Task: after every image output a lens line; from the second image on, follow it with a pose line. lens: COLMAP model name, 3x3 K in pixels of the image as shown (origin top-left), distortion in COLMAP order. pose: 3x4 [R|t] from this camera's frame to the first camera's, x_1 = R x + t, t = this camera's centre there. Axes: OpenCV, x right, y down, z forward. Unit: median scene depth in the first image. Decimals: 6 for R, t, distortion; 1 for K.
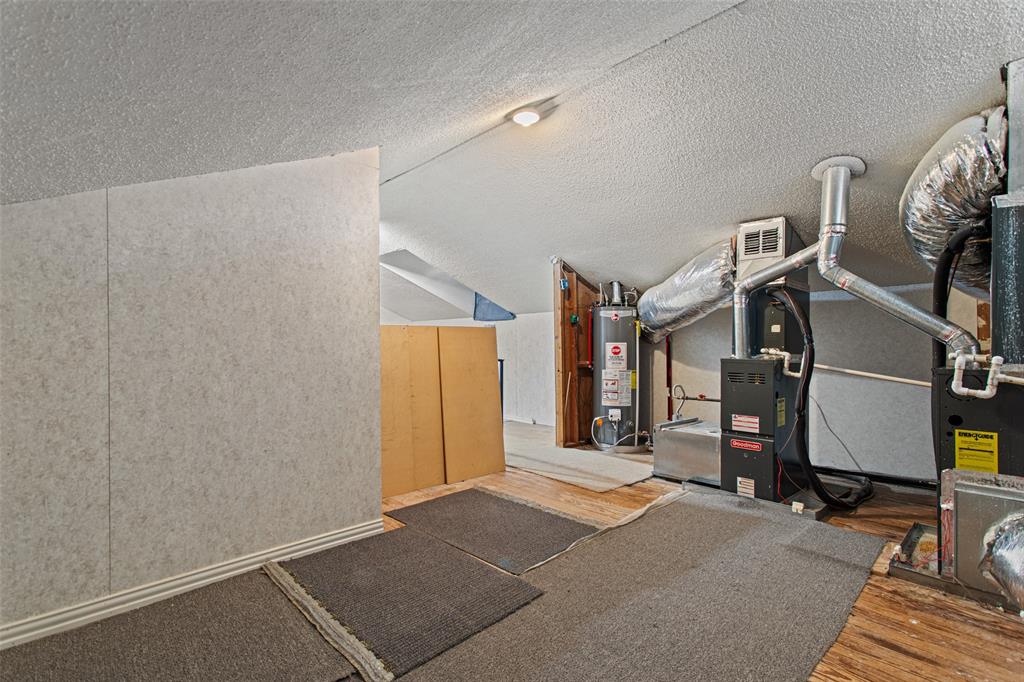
lens RADIAL K [[483.2, 0, 510.4], [0, 483.2, 348.0], [0, 0, 1]] dist [0.014586, -0.000377]
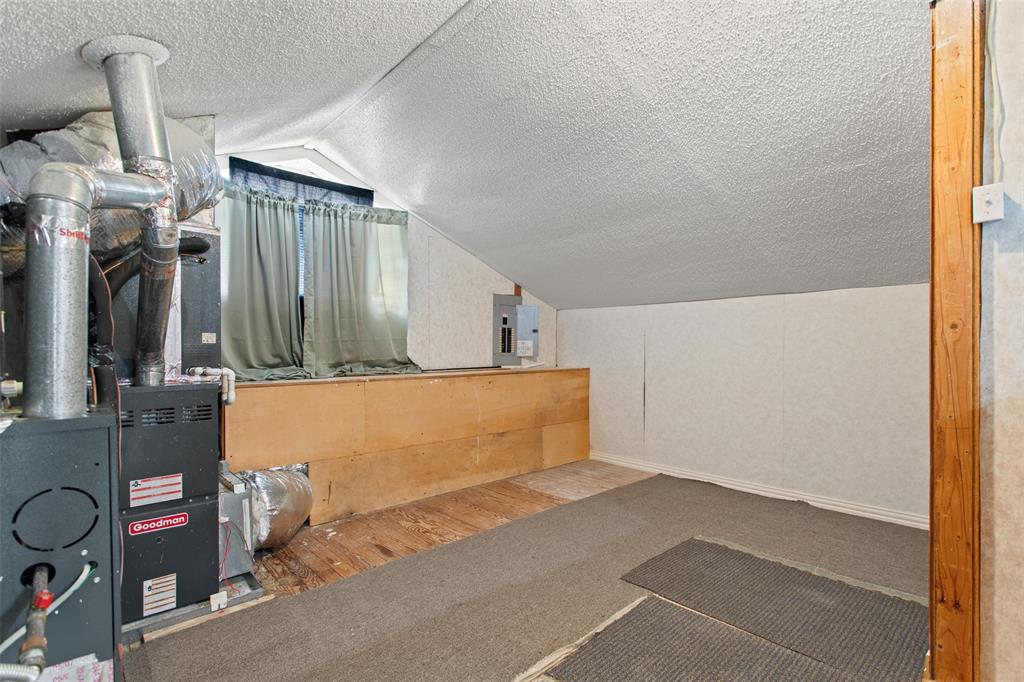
lens RADIAL K [[483.2, 0, 508.2], [0, 483.2, 348.6], [0, 0, 1]] dist [0.014586, -0.000377]
pose [[-0.999850, 0.015876, 0.006927, 0.335961], [0.015834, 0.999857, -0.005984, -0.005068], [-0.007021, -0.005874, -0.999958, 2.231200]]
